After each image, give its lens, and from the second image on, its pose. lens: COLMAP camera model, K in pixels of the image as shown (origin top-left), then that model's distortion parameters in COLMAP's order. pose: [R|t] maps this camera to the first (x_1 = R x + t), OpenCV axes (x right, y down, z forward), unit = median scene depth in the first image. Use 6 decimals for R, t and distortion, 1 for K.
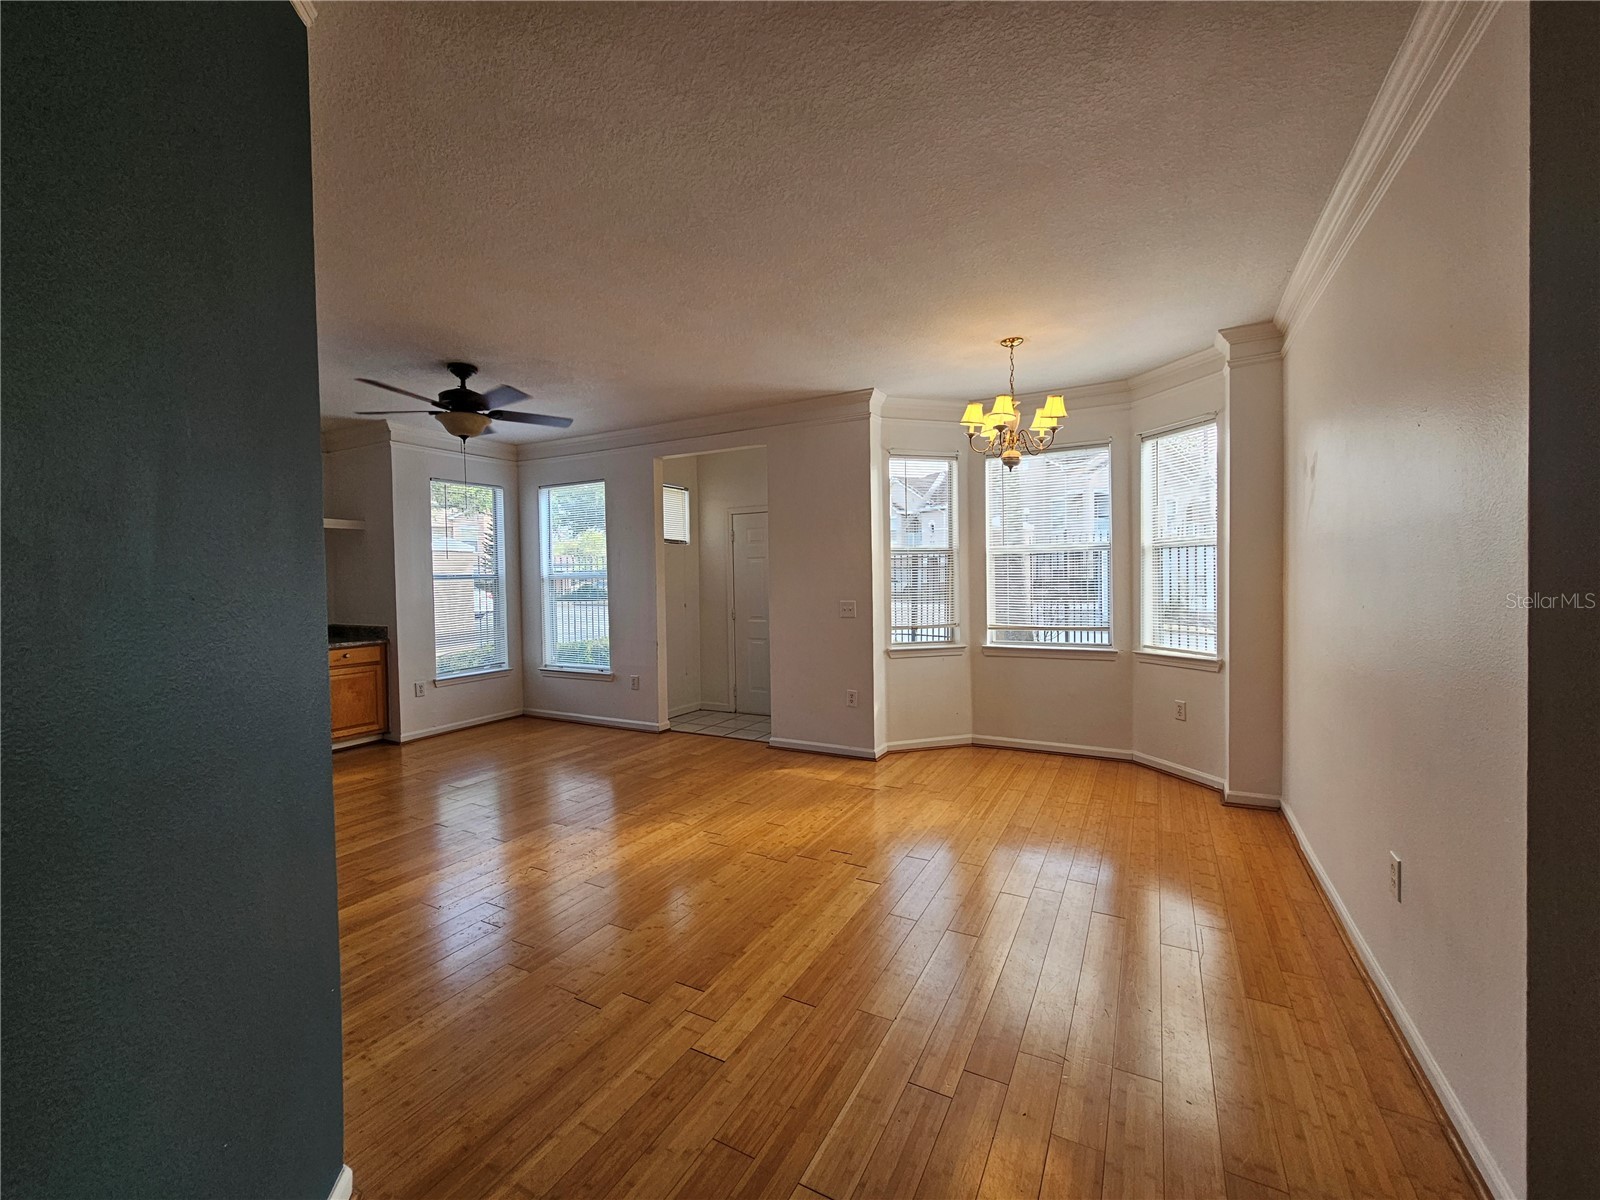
lens RADIAL K [[662.0, 0, 804.3], [0, 662.0, 593.8], [0, 0, 1]] dist [0.000852, -0.000106]
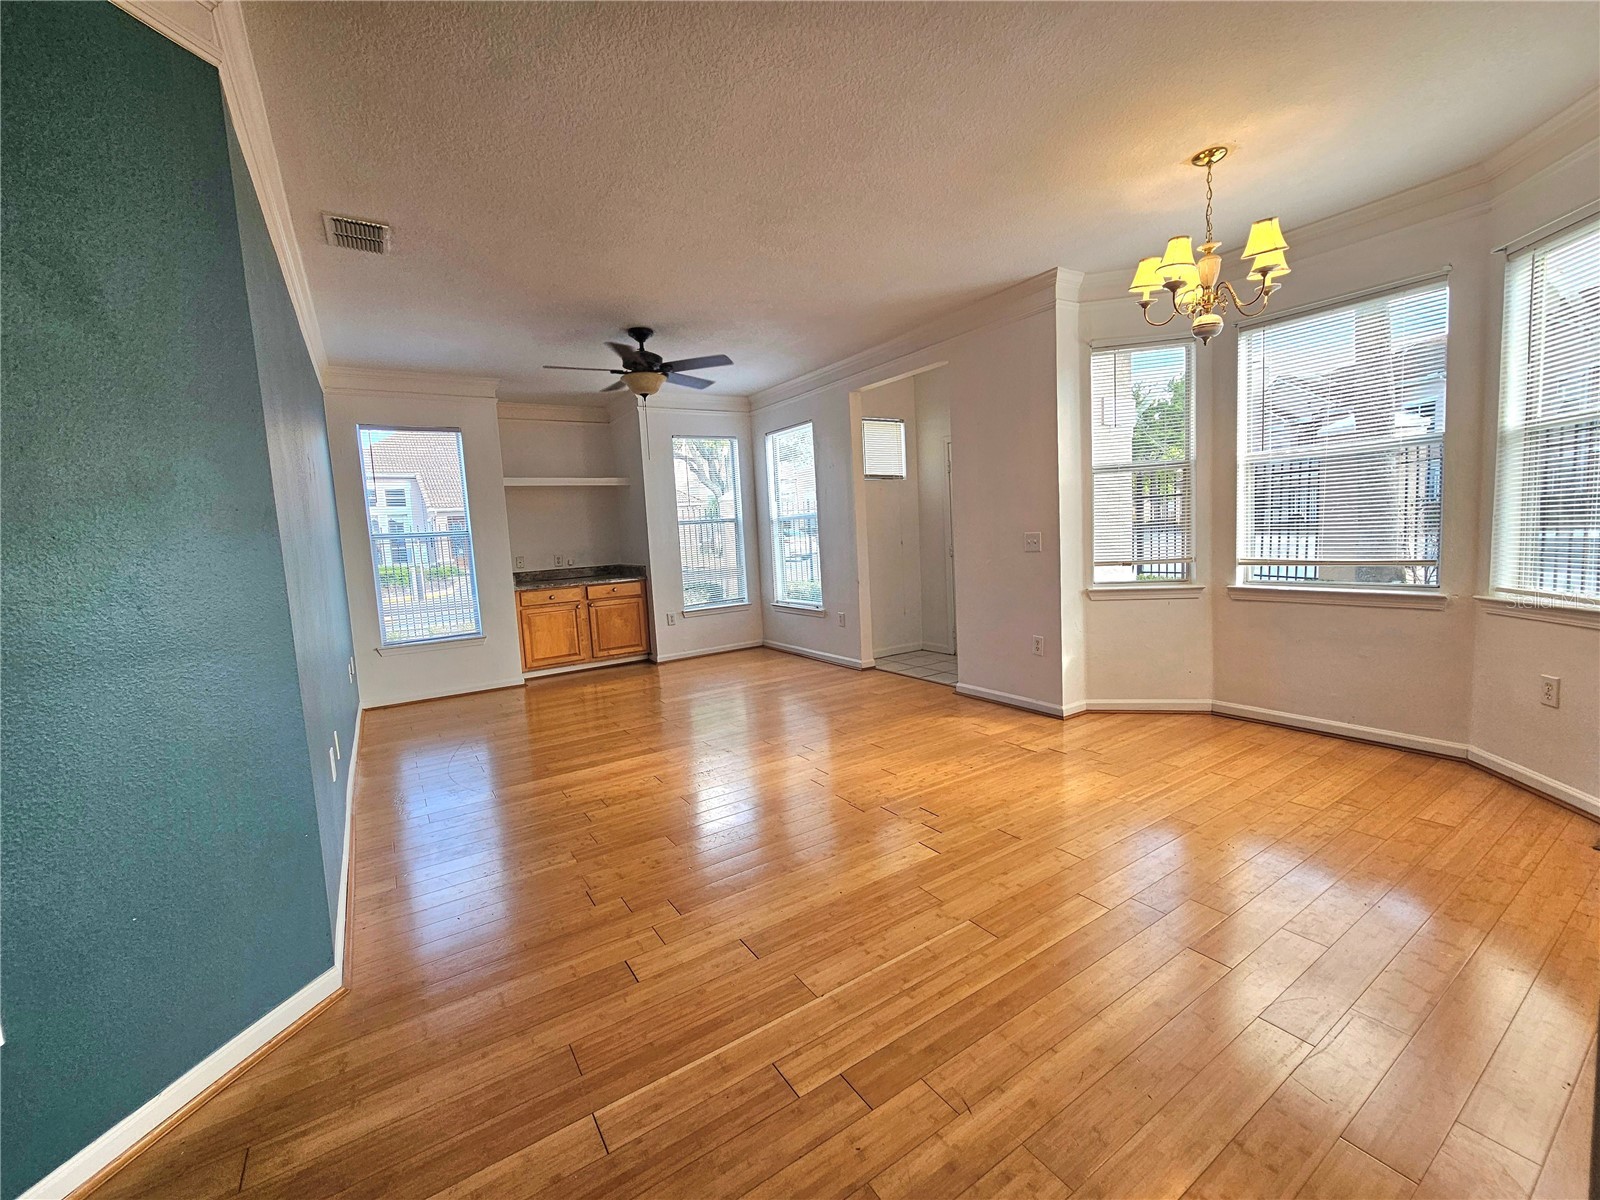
lens RADIAL K [[661.1, 0, 795.6], [0, 661.1, 596.8], [0, 0, 1]] dist [-0.000664, 0.000201]
pose [[0.874828, 0.016985, -0.484136, 0.207311], [0.029271, 0.995706, 0.087825, 0.009366], [0.483548, -0.091003, 0.870574, 0.098939]]
